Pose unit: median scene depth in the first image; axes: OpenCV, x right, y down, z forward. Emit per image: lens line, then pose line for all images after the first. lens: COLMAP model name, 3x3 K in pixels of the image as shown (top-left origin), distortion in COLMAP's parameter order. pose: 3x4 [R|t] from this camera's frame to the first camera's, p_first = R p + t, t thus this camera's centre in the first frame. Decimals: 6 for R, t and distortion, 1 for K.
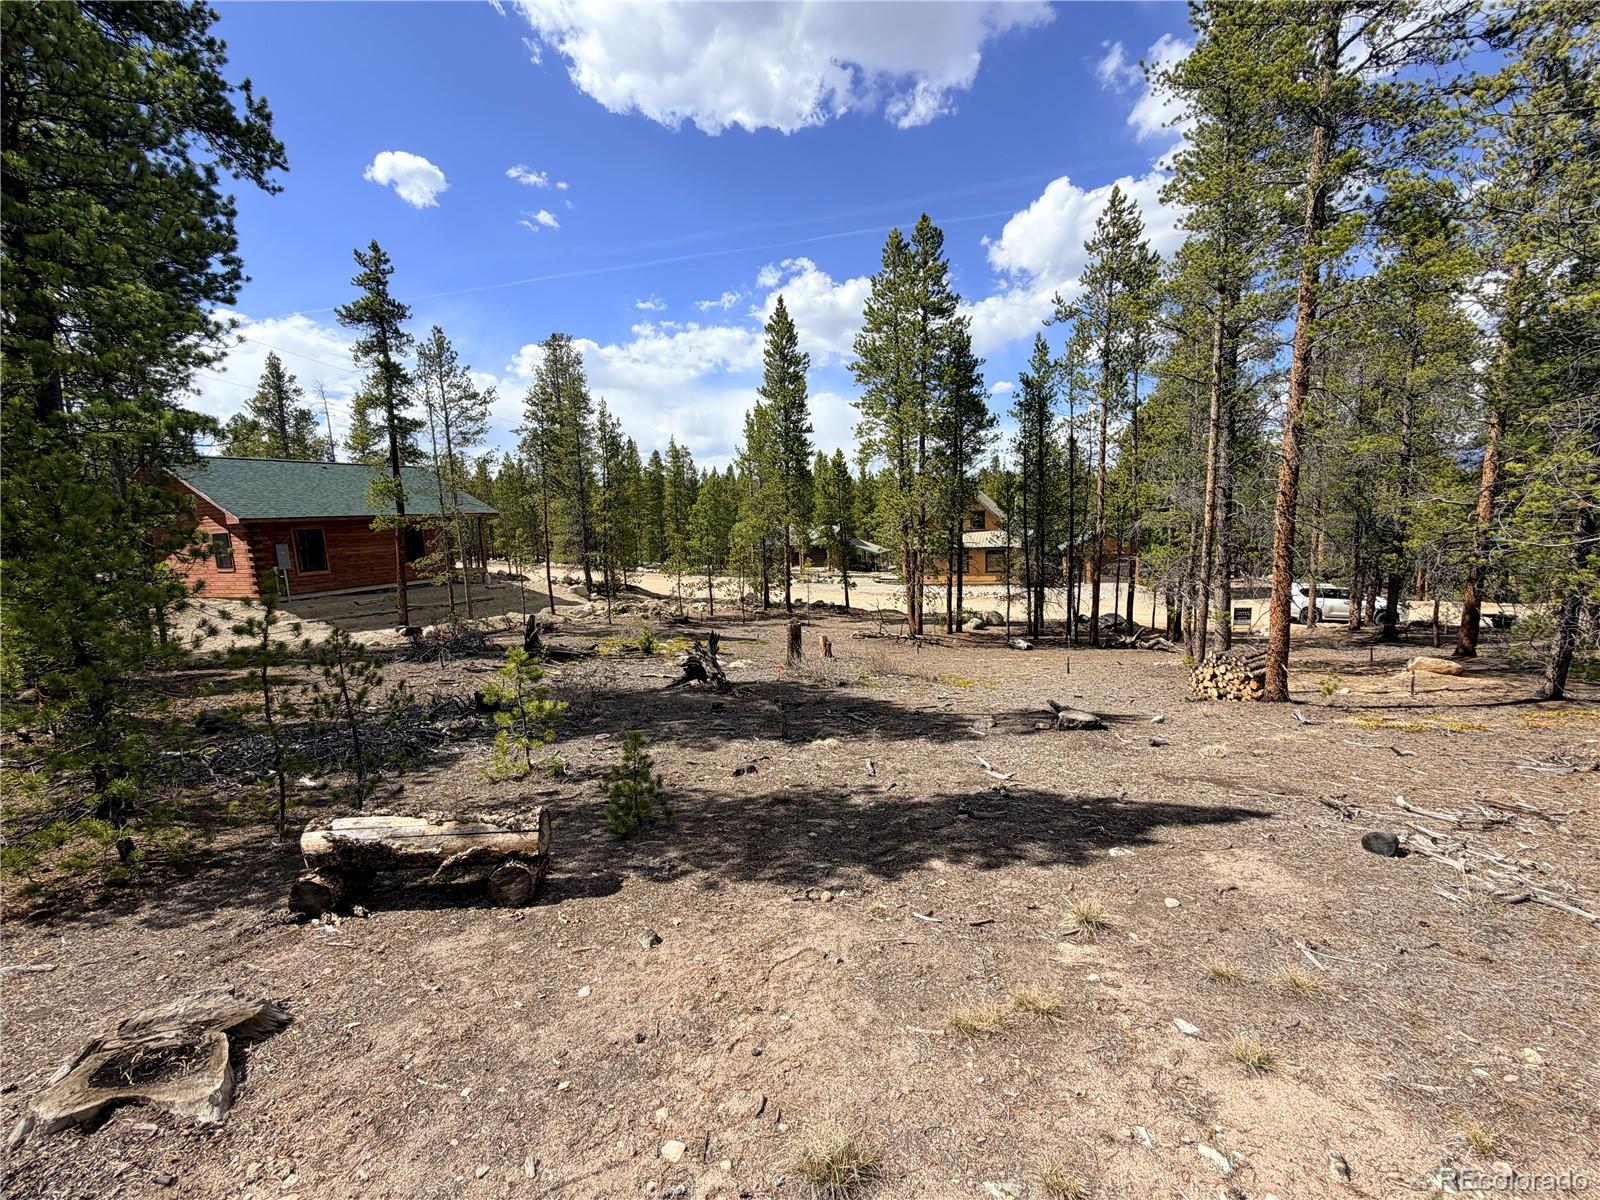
lens RADIAL K [[638.6, 0, 796.0], [0, 638.6, 595.5], [0, 0, 1]] dist [-0.000745, 0.000112]
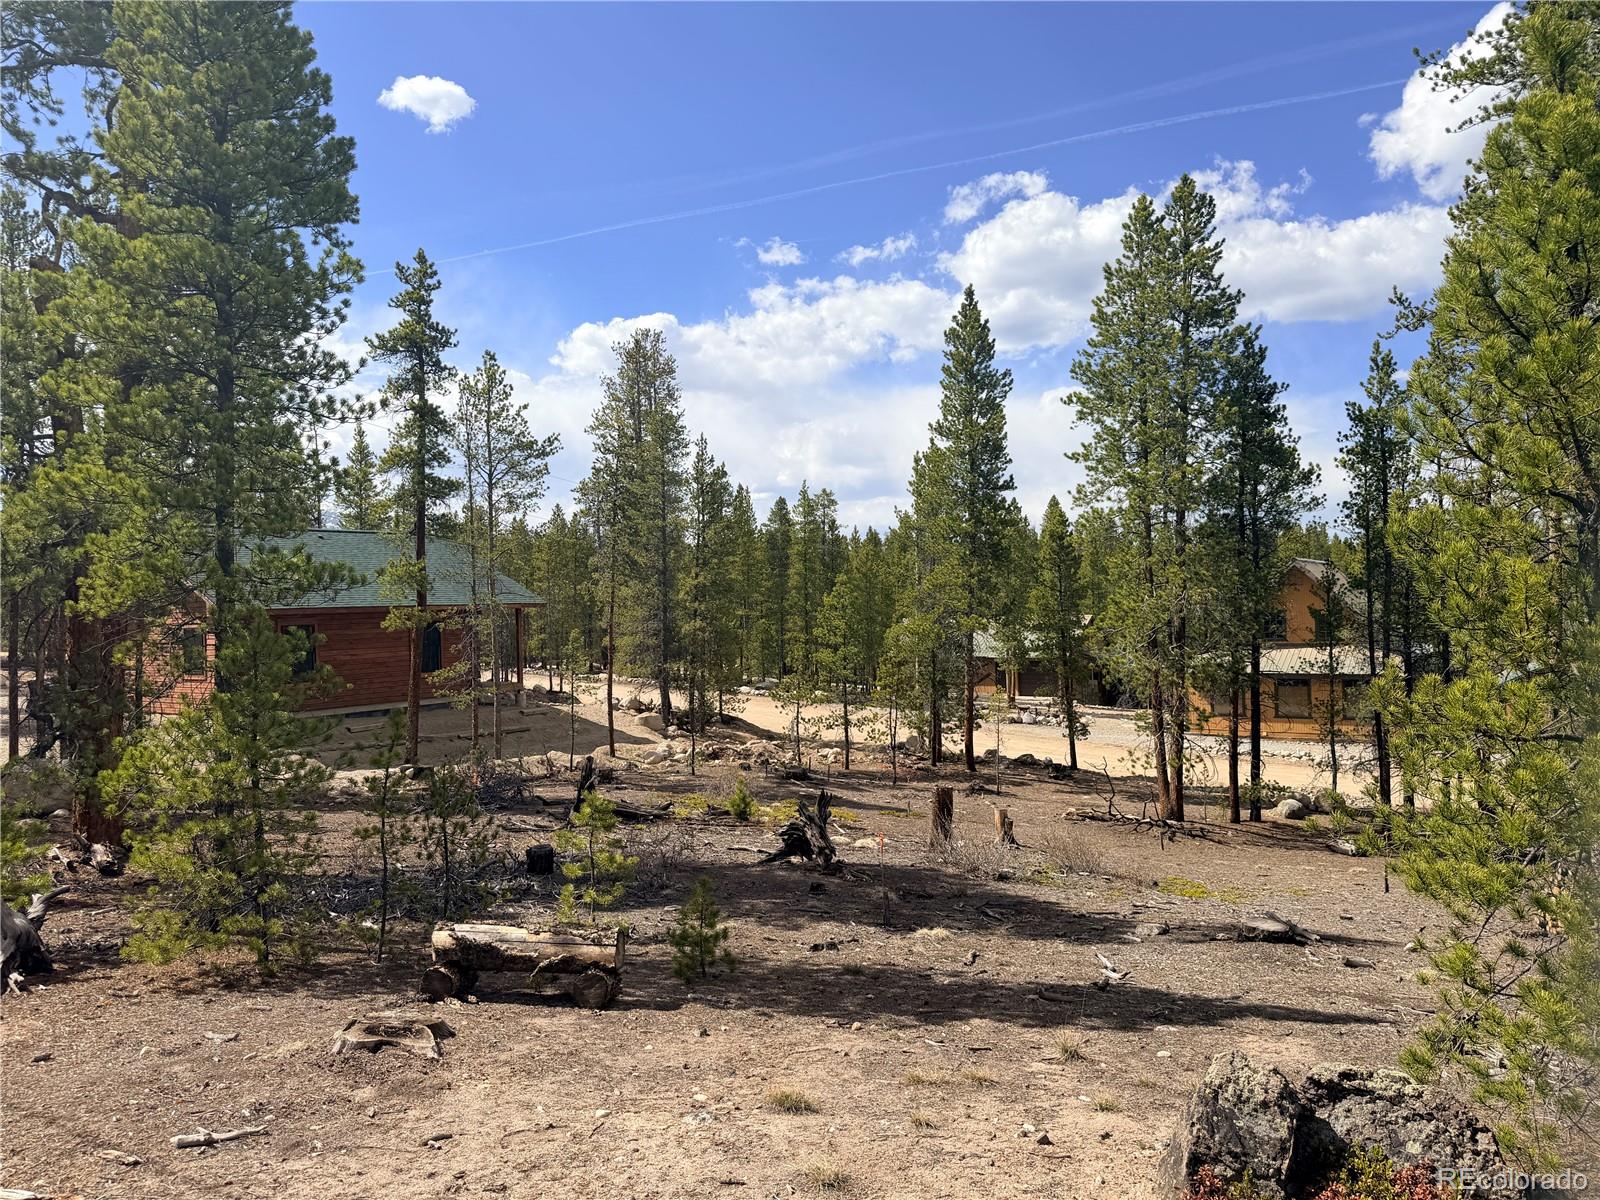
lens RADIAL K [[1122.0, 0, 796.6], [0, 1122.0, 605.1], [0, 0, 1]] dist [0.049121, -0.060837]
pose [[0.979782, 0.021942, -0.198860, 0.051957], [-0.045021, 0.992655, -0.112291, -0.005563], [0.194936, 0.118974, 0.973574, -0.167015]]
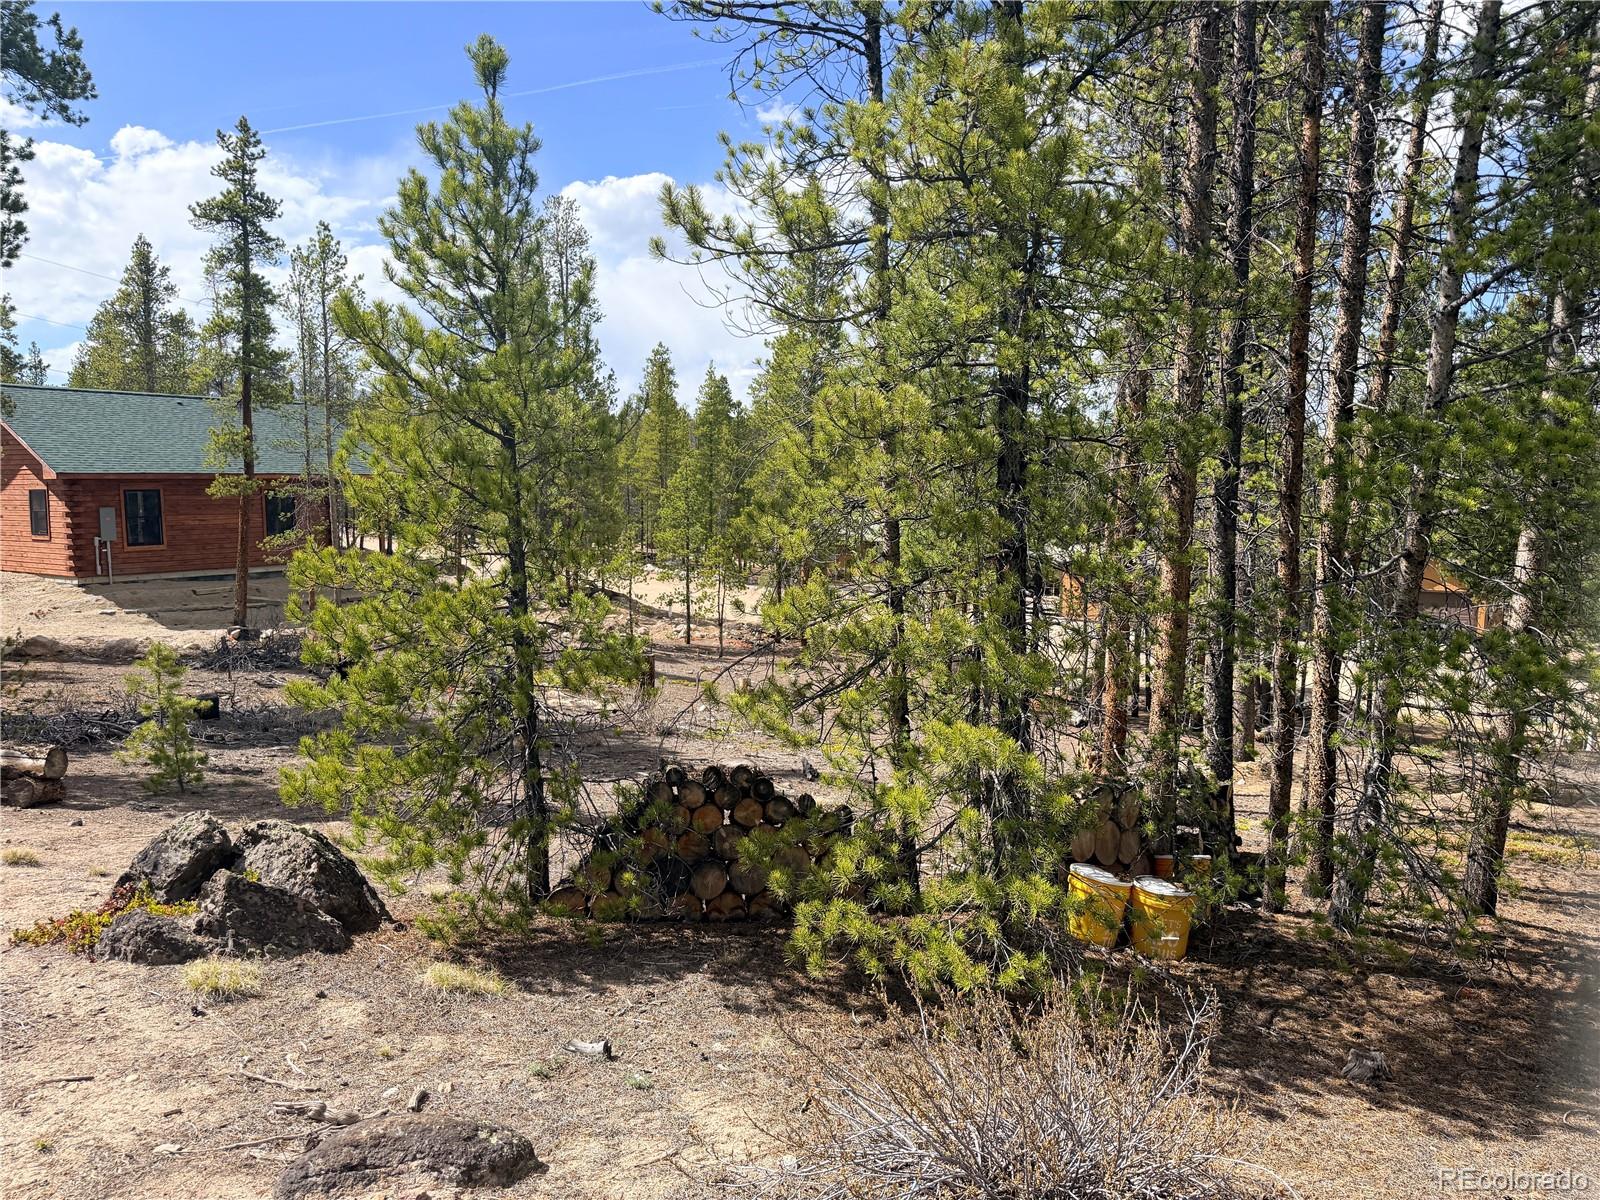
lens RADIAL K [[1122.0, 0, 812.1], [0, 1122.0, 584.0], [0, 0, 1]] dist [0.049121, -0.060837]
pose [[0.983416, 0.062958, -0.170087, 0.267992], [-0.068588, 0.997268, -0.027425, -0.010187], [0.167896, 0.038636, 0.985047, -0.192452]]
